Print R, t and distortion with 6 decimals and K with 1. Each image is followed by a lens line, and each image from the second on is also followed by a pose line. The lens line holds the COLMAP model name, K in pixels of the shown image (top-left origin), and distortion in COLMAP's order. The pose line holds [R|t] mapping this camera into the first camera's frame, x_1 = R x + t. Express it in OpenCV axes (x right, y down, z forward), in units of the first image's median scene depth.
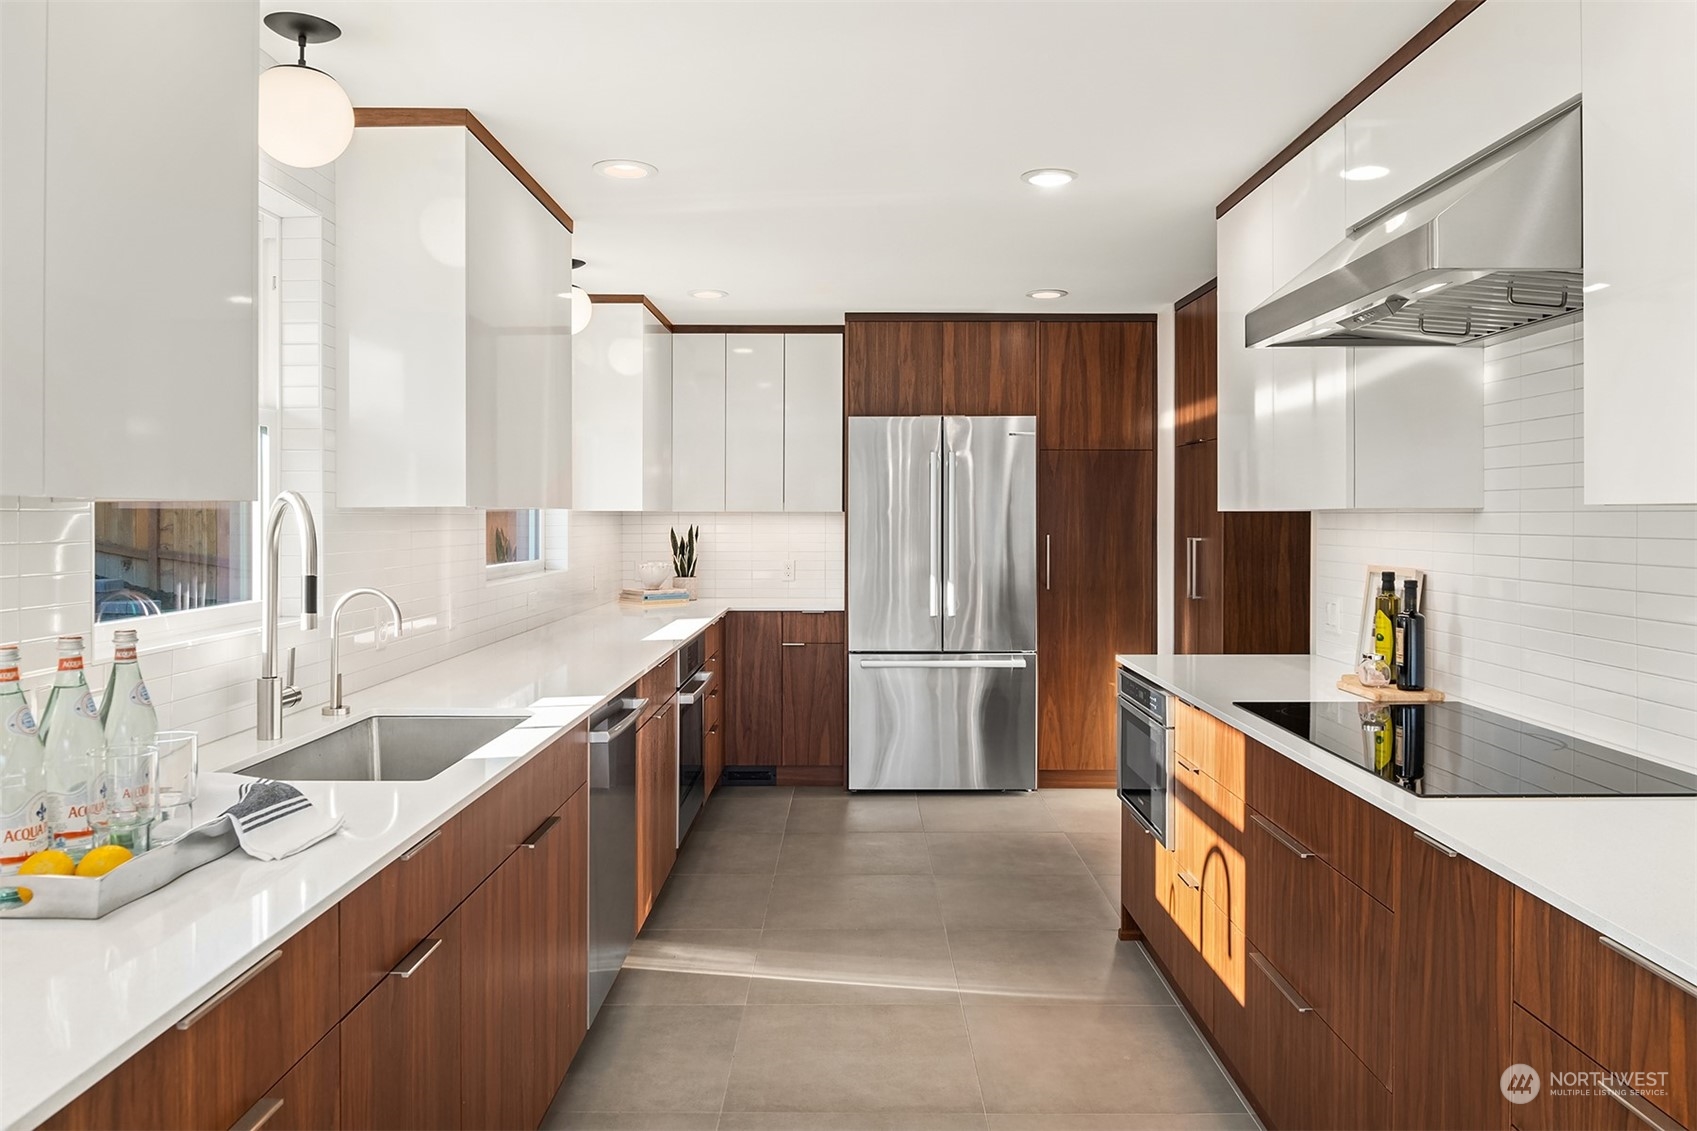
lens RADIAL K [[1176.9, 0, 850.0], [0, 1176.9, 556.2], [0, 0, 1]] dist [-0.006130, 0.003885]
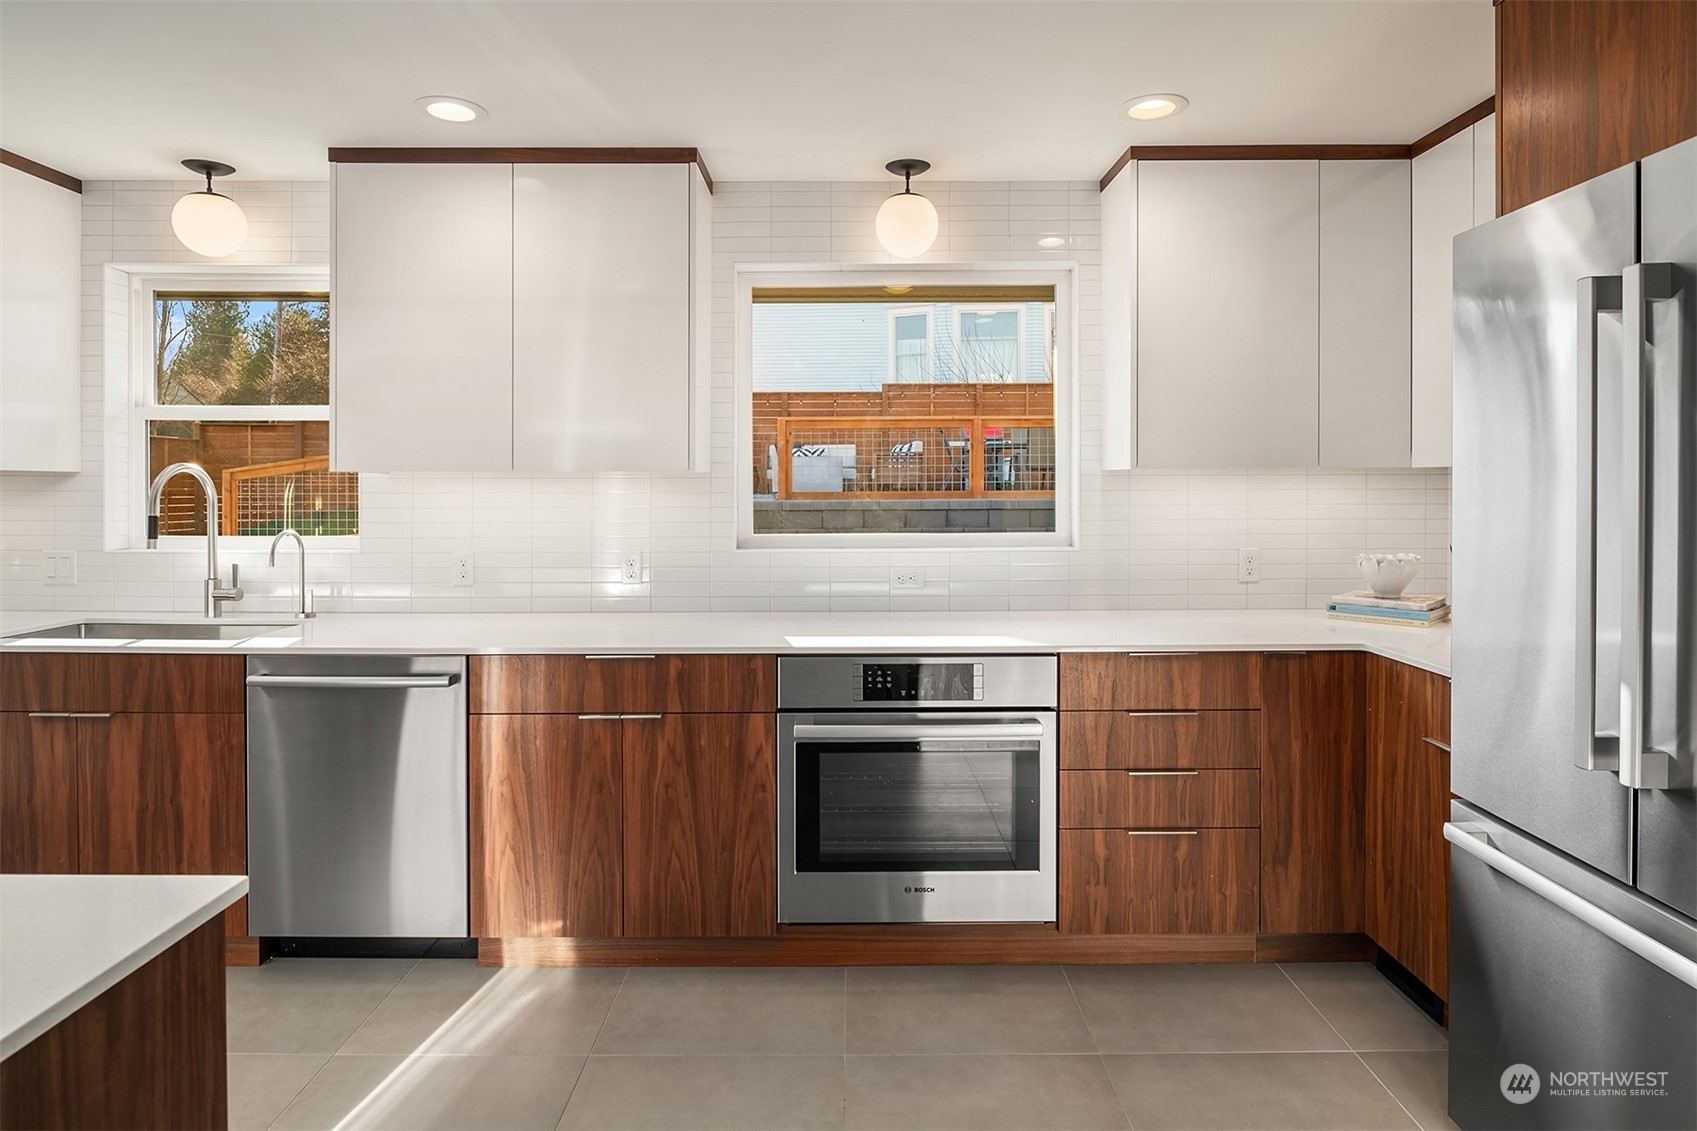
lens RADIAL K [[930.6, 0, 868.8], [0, 930.6, 487.0], [0, 0, 1]] dist [-0.010736, 0.000215]
pose [[0.006155, 0.006250, -0.999962, 0.319381], [-0.031010, 0.999501, 0.006057, -0.023663], [0.999500, 0.030971, 0.006346, 0.762780]]
